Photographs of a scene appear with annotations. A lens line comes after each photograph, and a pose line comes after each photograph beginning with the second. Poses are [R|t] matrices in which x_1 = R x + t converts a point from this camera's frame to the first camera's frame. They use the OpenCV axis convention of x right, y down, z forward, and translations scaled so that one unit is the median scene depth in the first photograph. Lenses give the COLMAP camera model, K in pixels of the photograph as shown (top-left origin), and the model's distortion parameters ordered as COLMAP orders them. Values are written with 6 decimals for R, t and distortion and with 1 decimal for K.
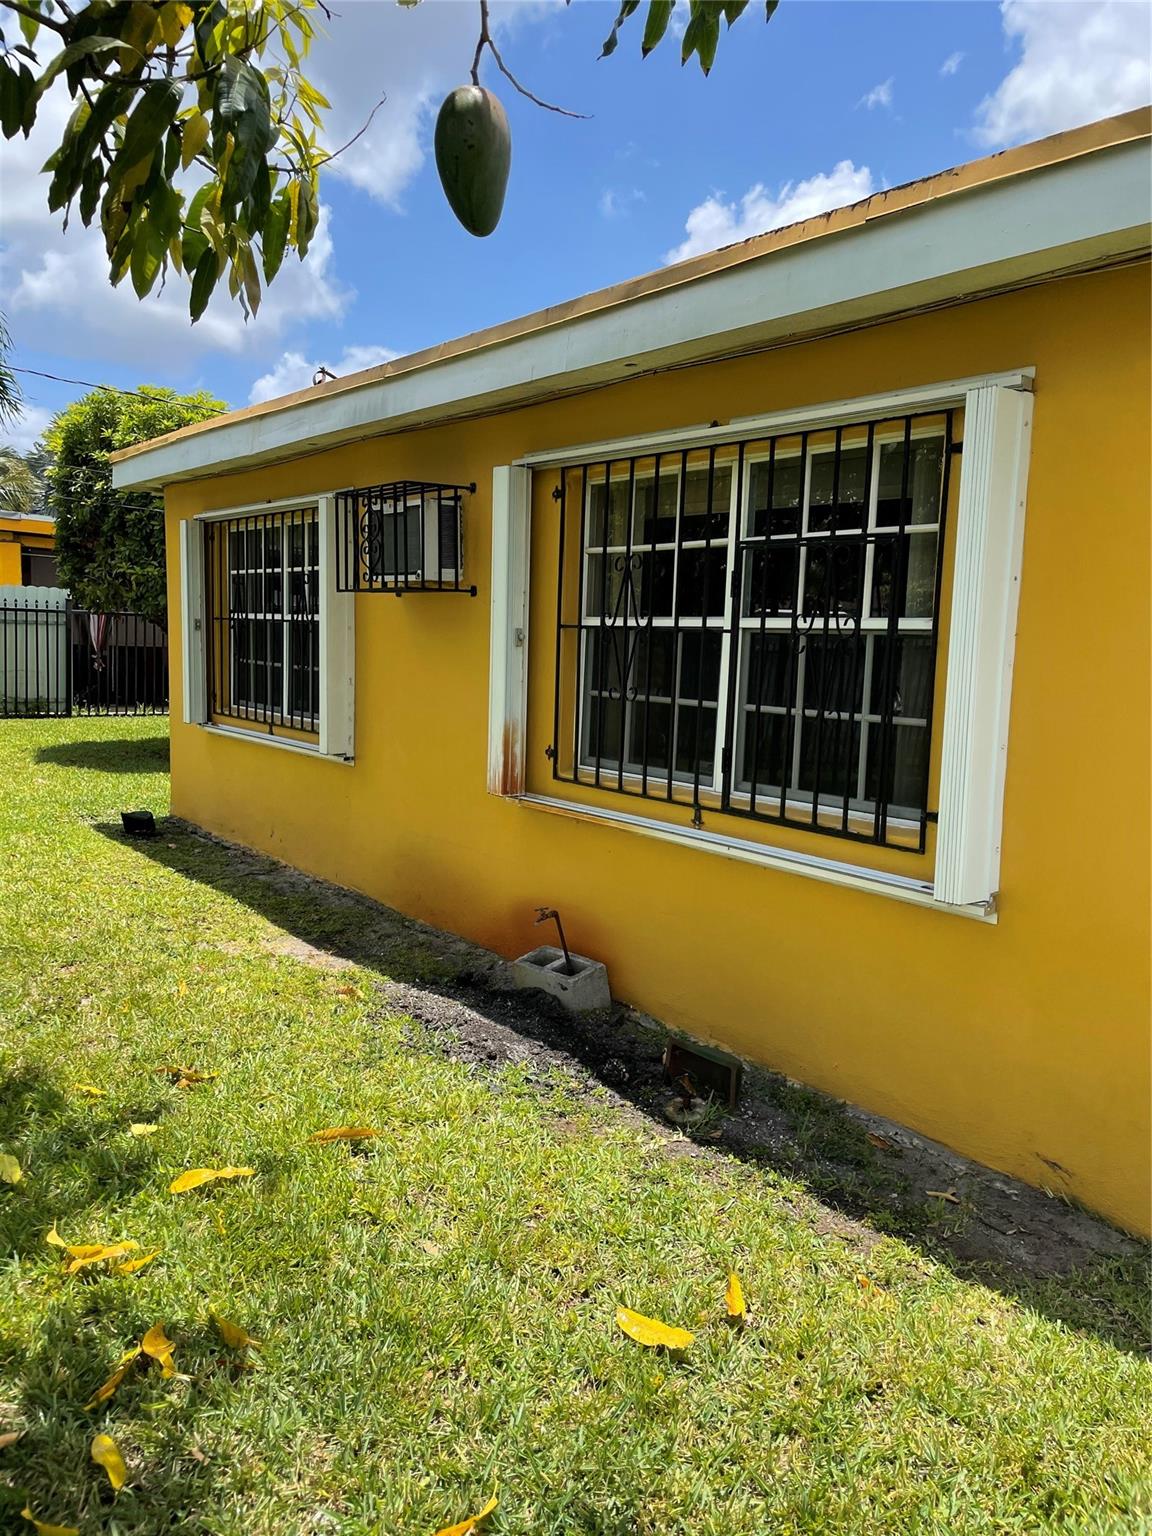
lens RADIAL K [[1156.1, 0, 576.0], [0, 1156.1, 768.0], [0, 0, 1]] dist [0.083035, -0.133446]
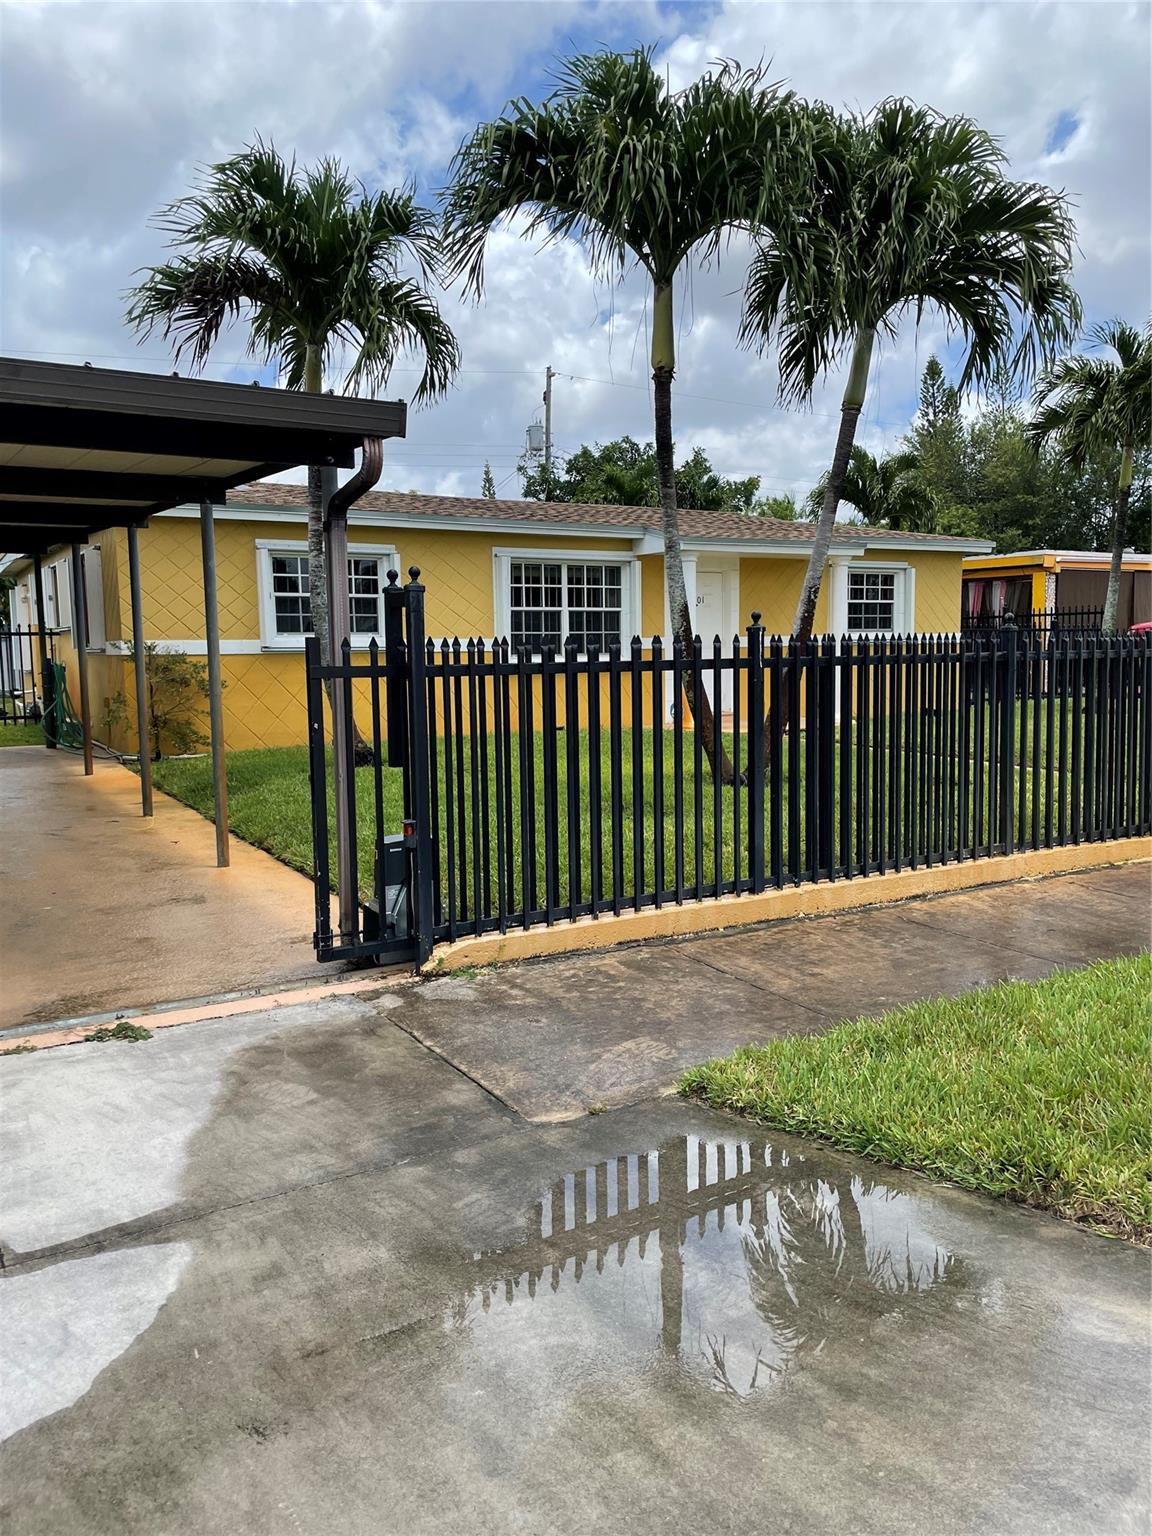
lens RADIAL K [[1159.7, 0, 576.0], [0, 1159.7, 768.0], [0, 0, 1]] dist [0.056004, -0.003932]
pose [[0.122814, -0.120052, 0.985142, -3.422807], [0.132274, 0.985780, 0.103639, -0.012231], [-0.983575, 0.117581, 0.136947, 0.556447]]
